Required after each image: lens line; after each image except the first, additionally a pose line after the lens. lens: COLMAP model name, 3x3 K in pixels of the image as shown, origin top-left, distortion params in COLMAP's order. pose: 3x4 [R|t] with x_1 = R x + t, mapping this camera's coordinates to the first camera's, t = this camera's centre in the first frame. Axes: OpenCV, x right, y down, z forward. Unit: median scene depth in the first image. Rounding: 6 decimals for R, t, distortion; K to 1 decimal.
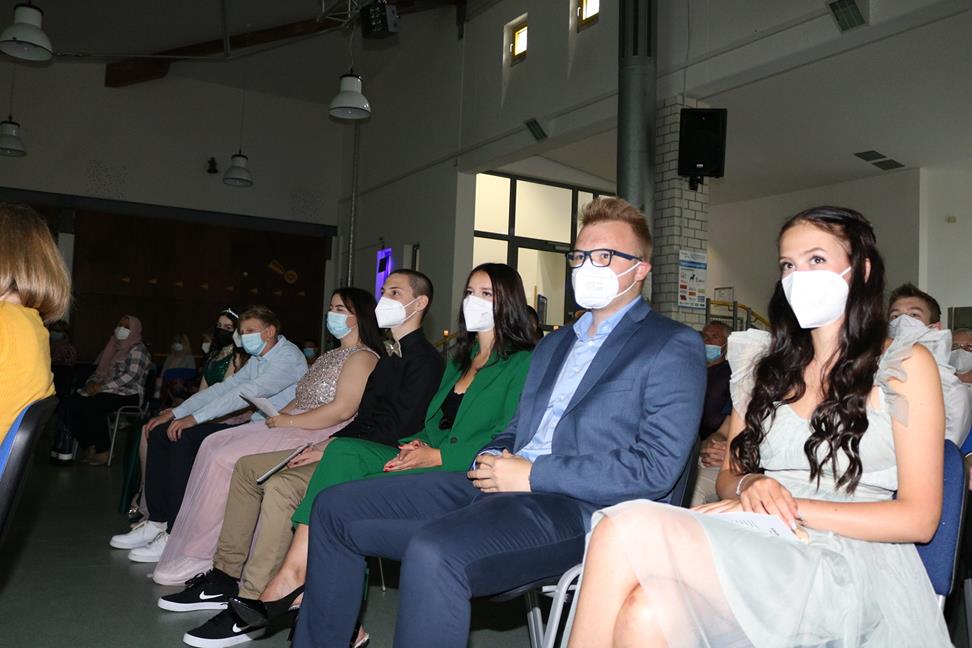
lens RADIAL K [[885.1, 0, 481.1], [0, 885.1, 329.7], [0, 0, 1]] dist [-0.118927, 0.083352]
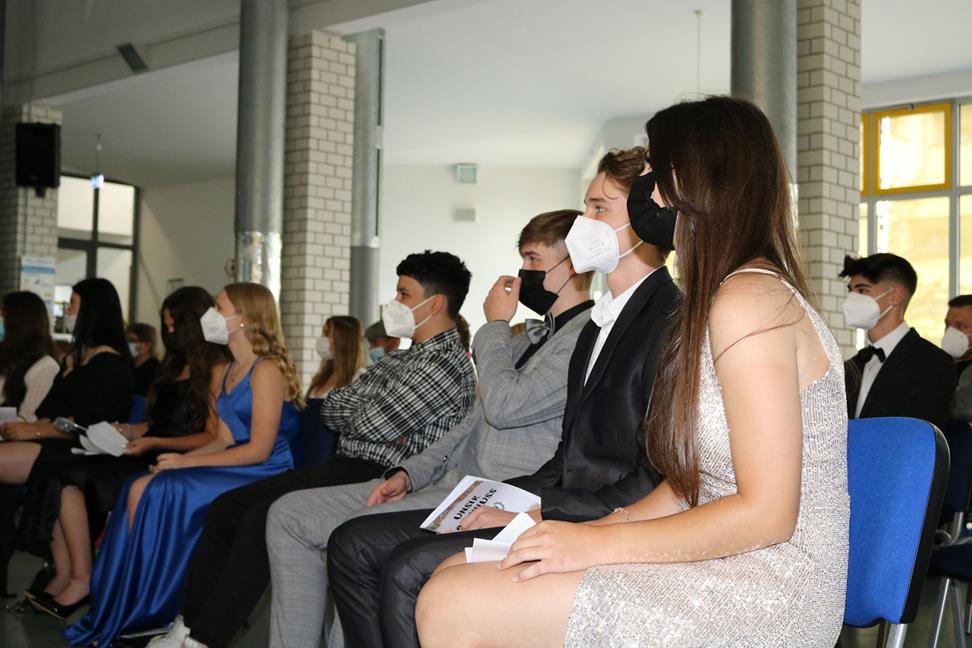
lens RADIAL K [[1402.9, 0, 476.0], [0, 1402.9, 339.5], [0, 0, 1]] dist [-0.039969, 0.000000]
pose [[0.958072, -0.004385, 0.286493, 0.184193], [-0.000188, 0.999873, 0.015932, -0.012157], [-0.286526, -0.015317, 0.957950, -0.520211]]
